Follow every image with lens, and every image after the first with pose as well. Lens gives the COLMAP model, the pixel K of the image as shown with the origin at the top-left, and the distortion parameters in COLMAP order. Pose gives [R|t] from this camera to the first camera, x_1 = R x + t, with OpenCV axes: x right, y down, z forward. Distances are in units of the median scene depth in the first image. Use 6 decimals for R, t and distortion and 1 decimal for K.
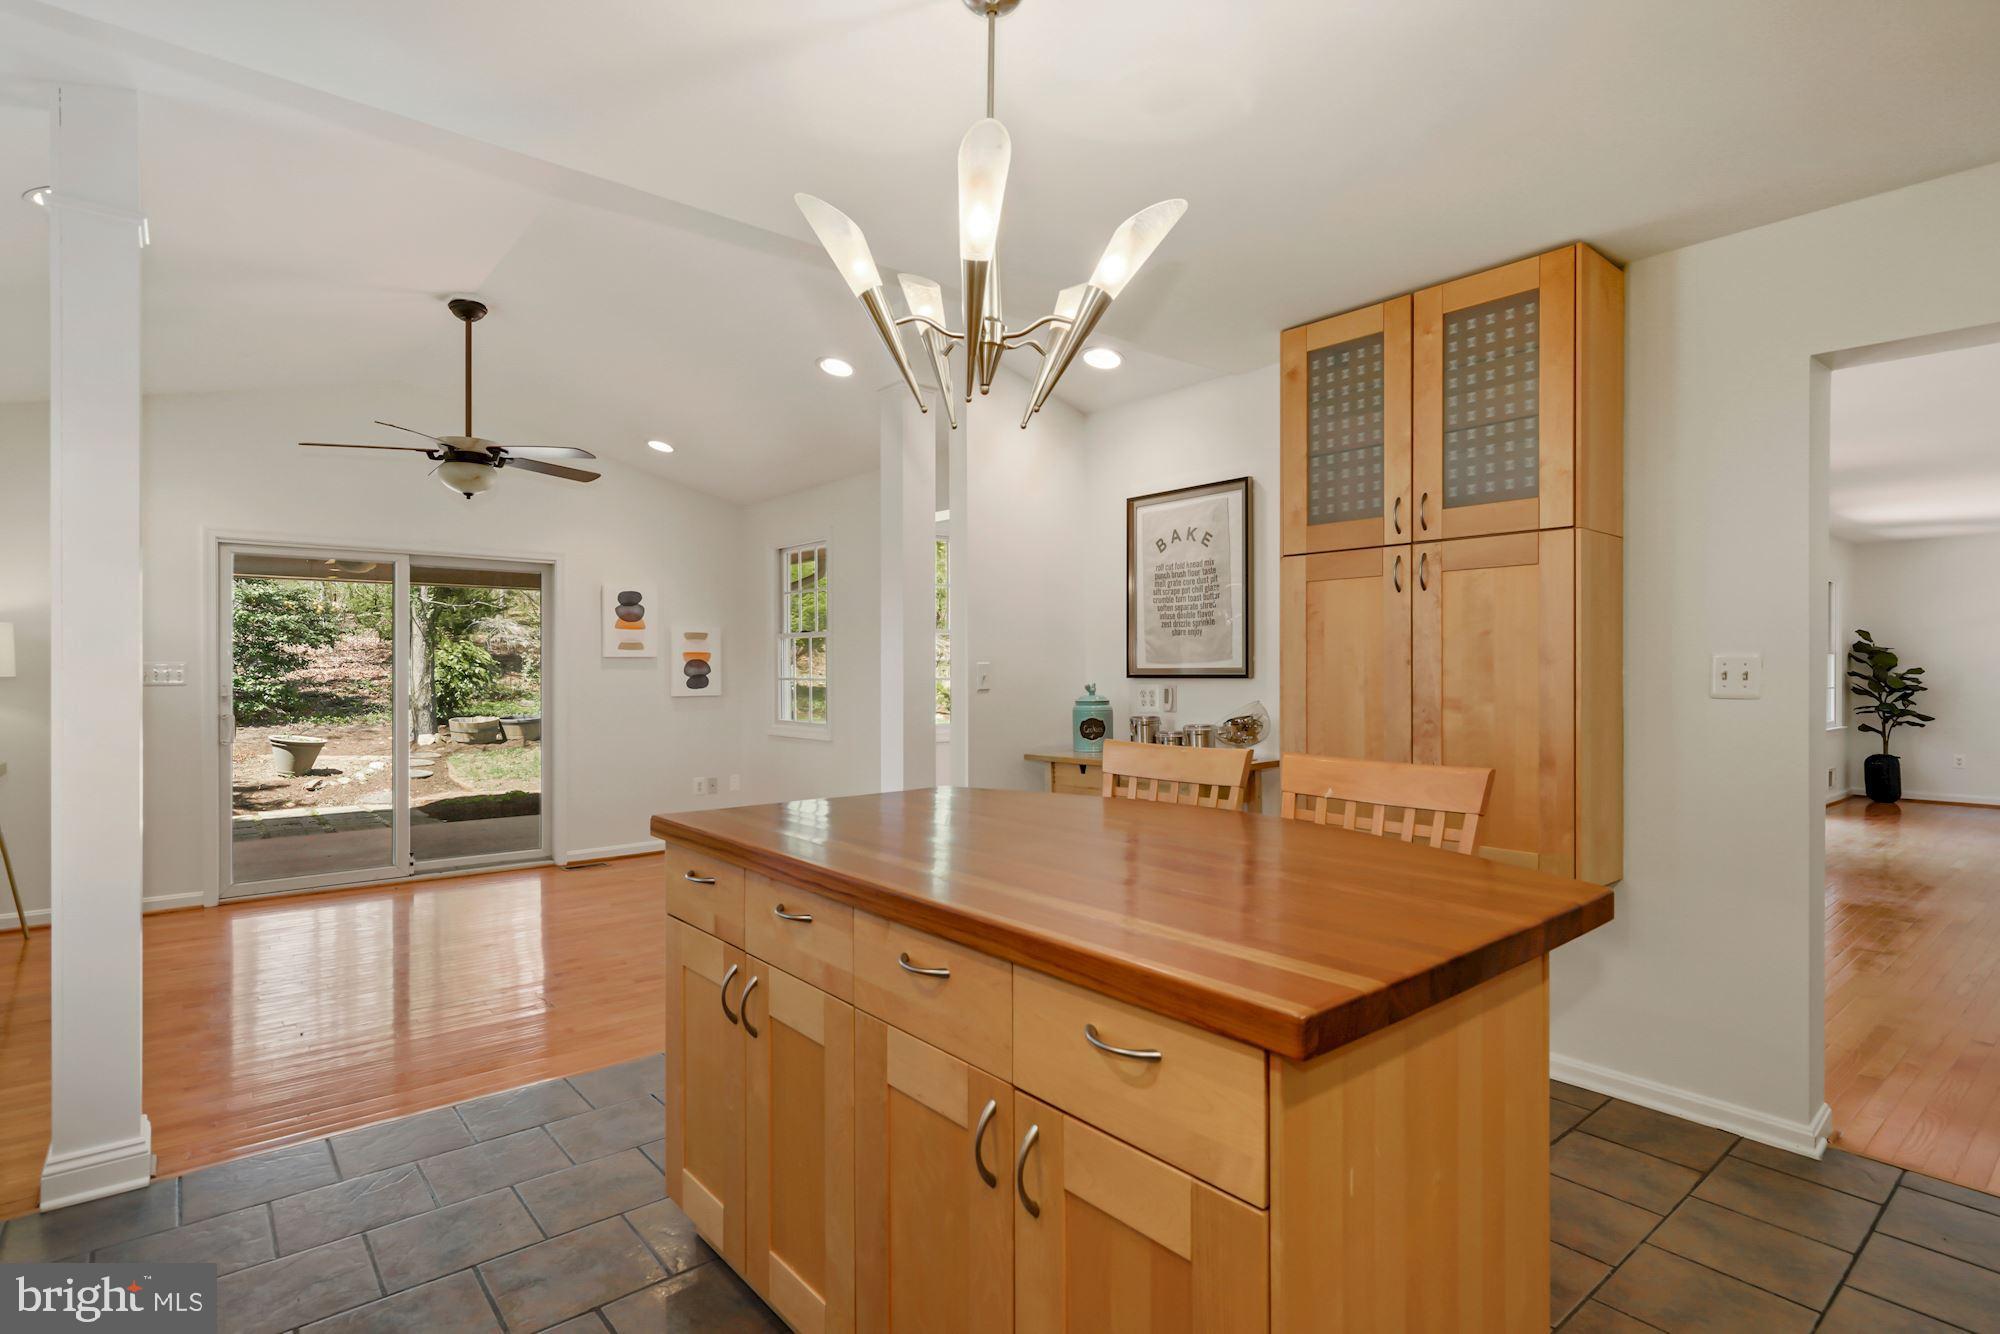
lens RADIAL K [[988.7, 0, 1000.0], [0, 988.7, 667.0], [0, 0, 1]] dist [-0.002399, 0.000037]
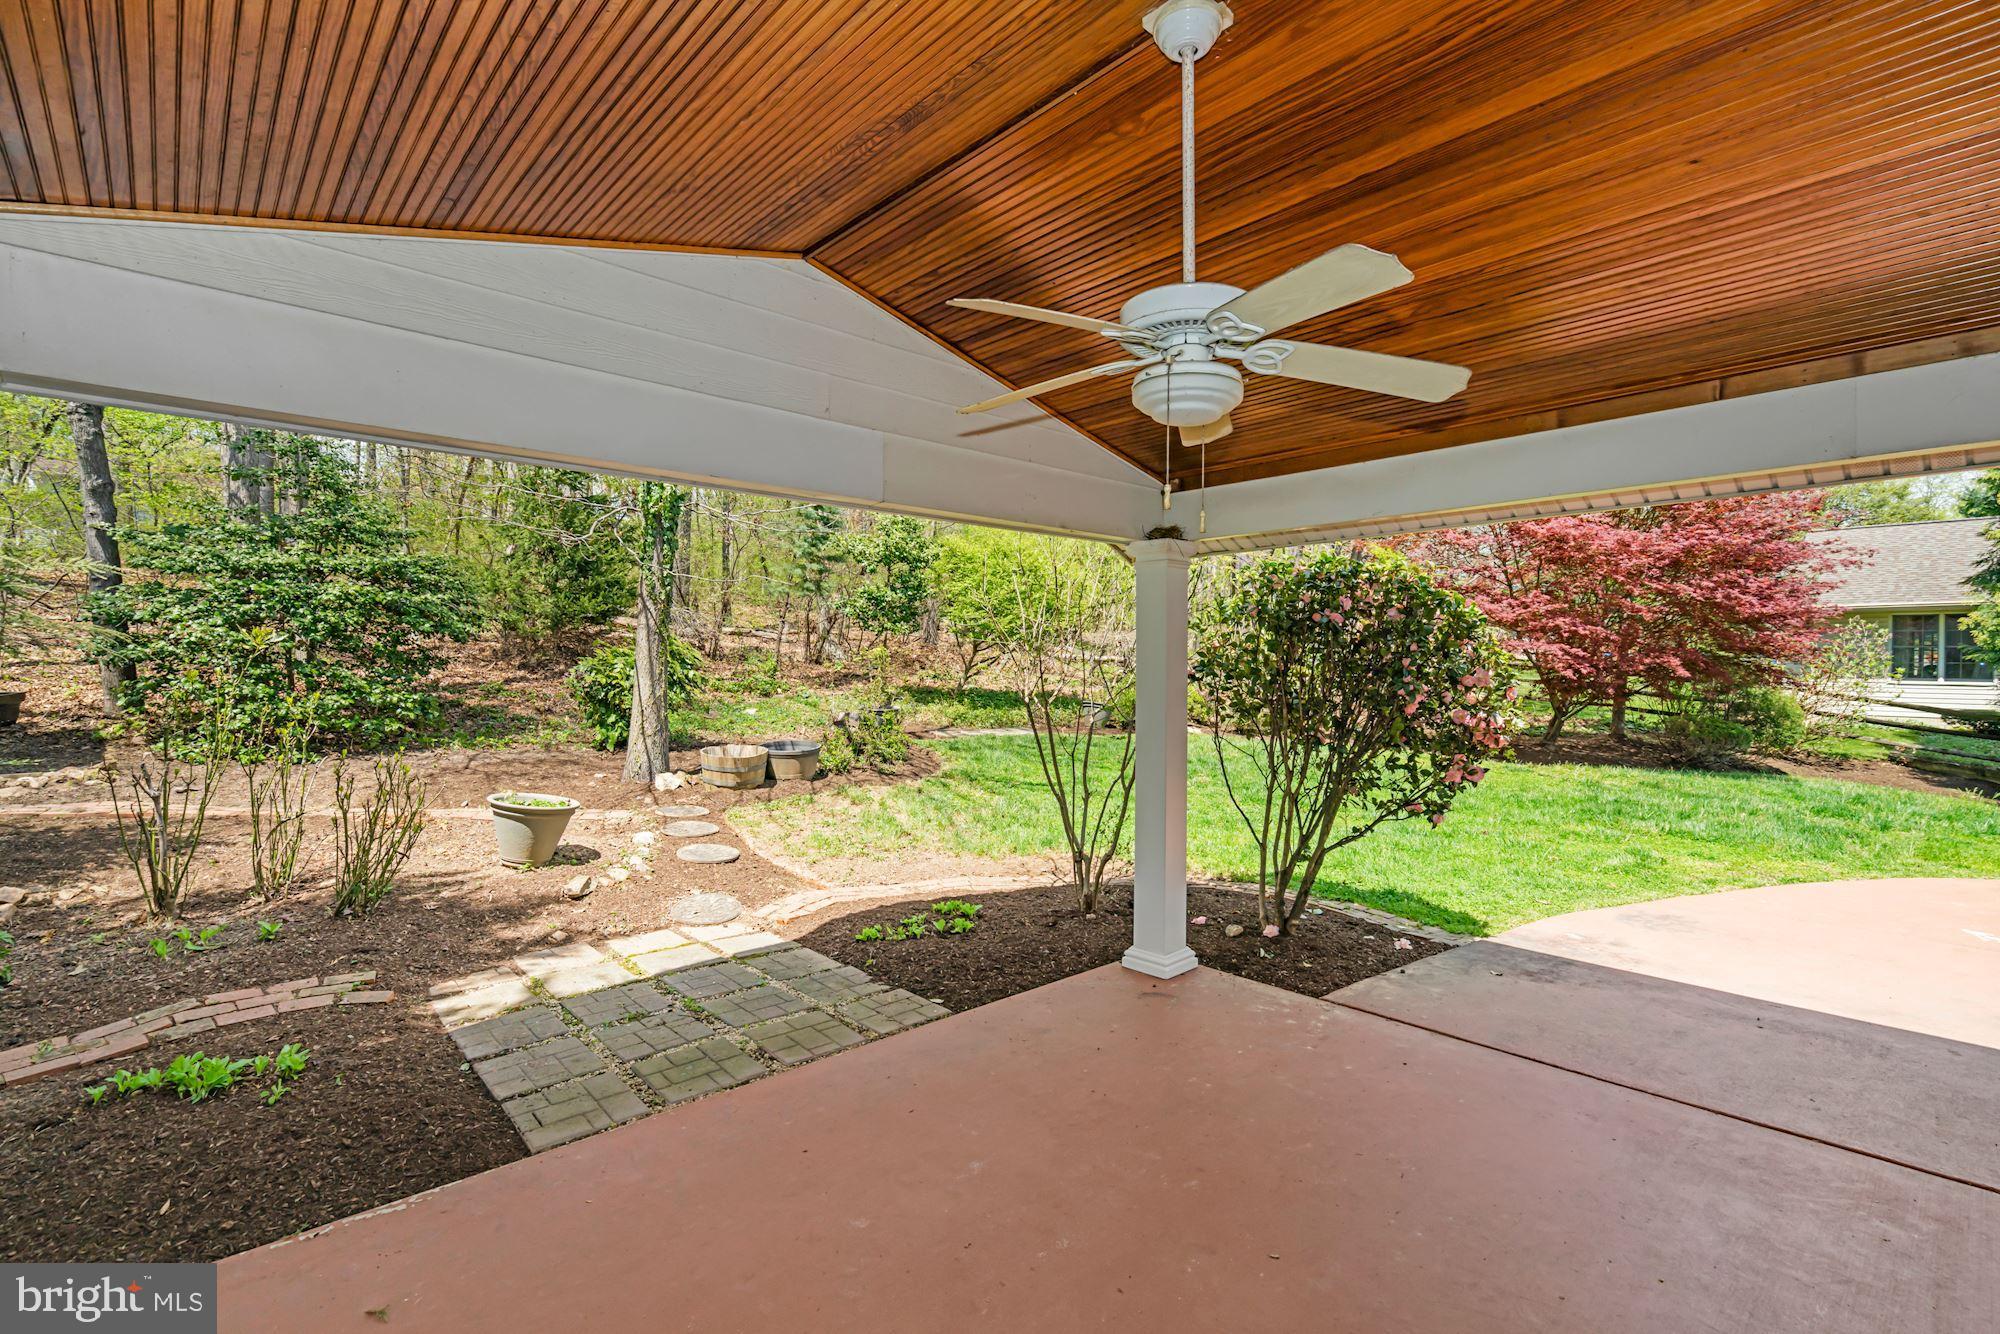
lens RADIAL K [[899.9, 0, 993.7], [0, 899.9, 664.3], [0, 0, 1]] dist [-0.000482, 0.000832]
pose [[0.999147, 0.007777, 0.040565, -0.769850], [-0.007964, 0.999958, 0.004440, -0.019849], [-0.040529, -0.004759, 0.999167, 0.766635]]
